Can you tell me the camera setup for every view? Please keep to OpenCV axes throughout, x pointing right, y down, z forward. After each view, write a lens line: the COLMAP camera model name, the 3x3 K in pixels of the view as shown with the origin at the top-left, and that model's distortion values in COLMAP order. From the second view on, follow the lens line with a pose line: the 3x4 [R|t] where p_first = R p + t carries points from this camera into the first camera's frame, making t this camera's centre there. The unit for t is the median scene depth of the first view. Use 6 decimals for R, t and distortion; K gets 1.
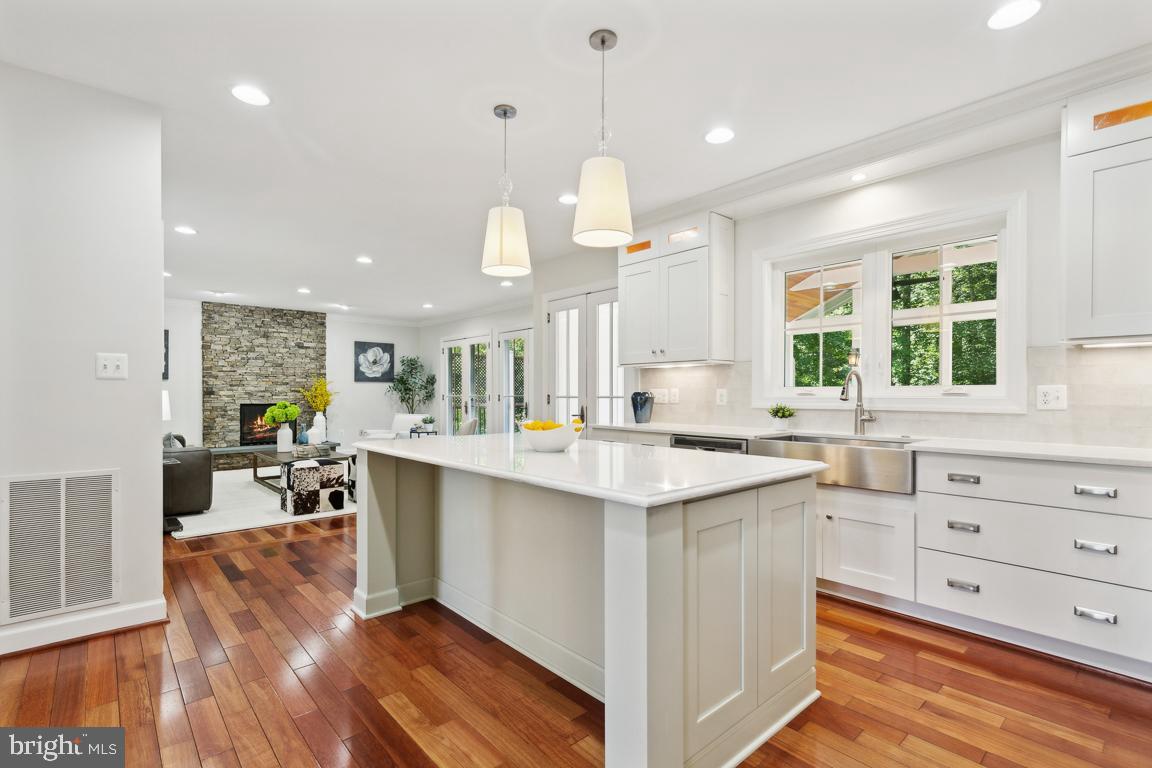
lens RADIAL K [[536.9, 0, 577.8], [0, 536.9, 388.8], [0, 0, 1]] dist [0.014009, -0.000758]
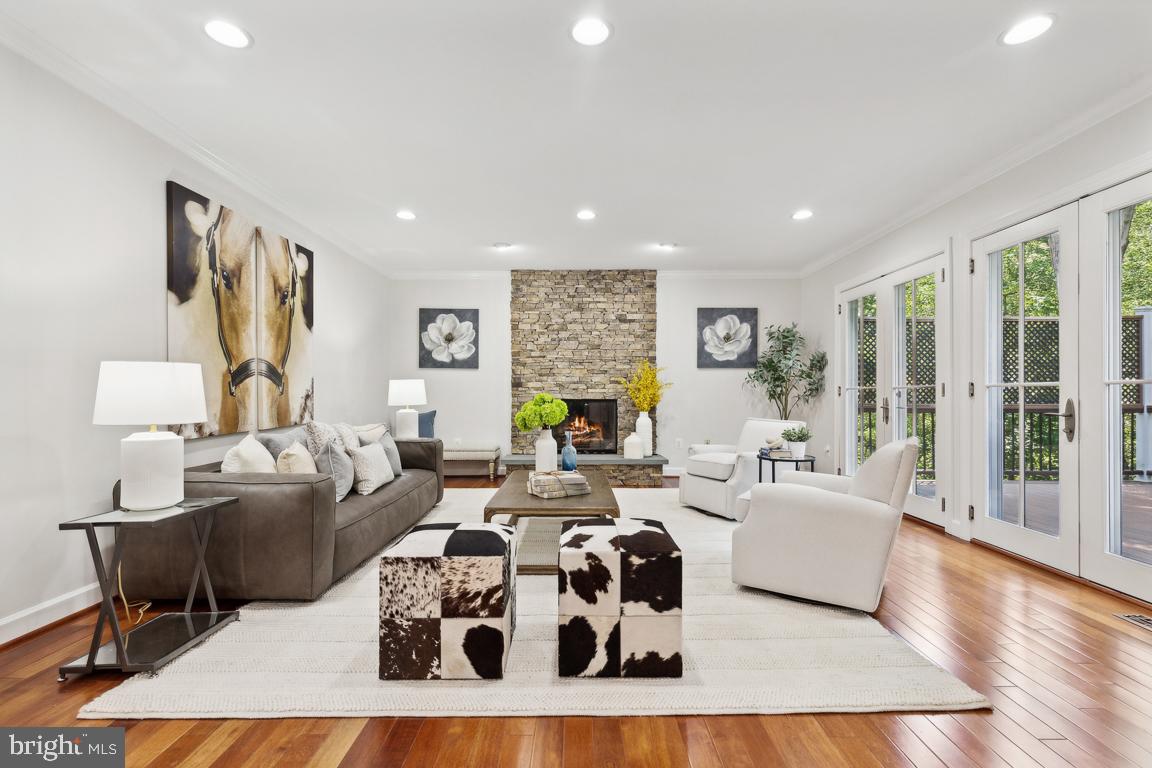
lens RADIAL K [[536.9, 0, 569.8], [0, 536.9, 393.2], [0, 0, 1]] dist [0.014009, -0.000758]
pose [[0.737798, 0.000114, -0.675021, -0.085688], [0.005089, 0.999971, 0.005731, 0.014422], [0.675002, -0.007663, 0.737776, 0.429247]]
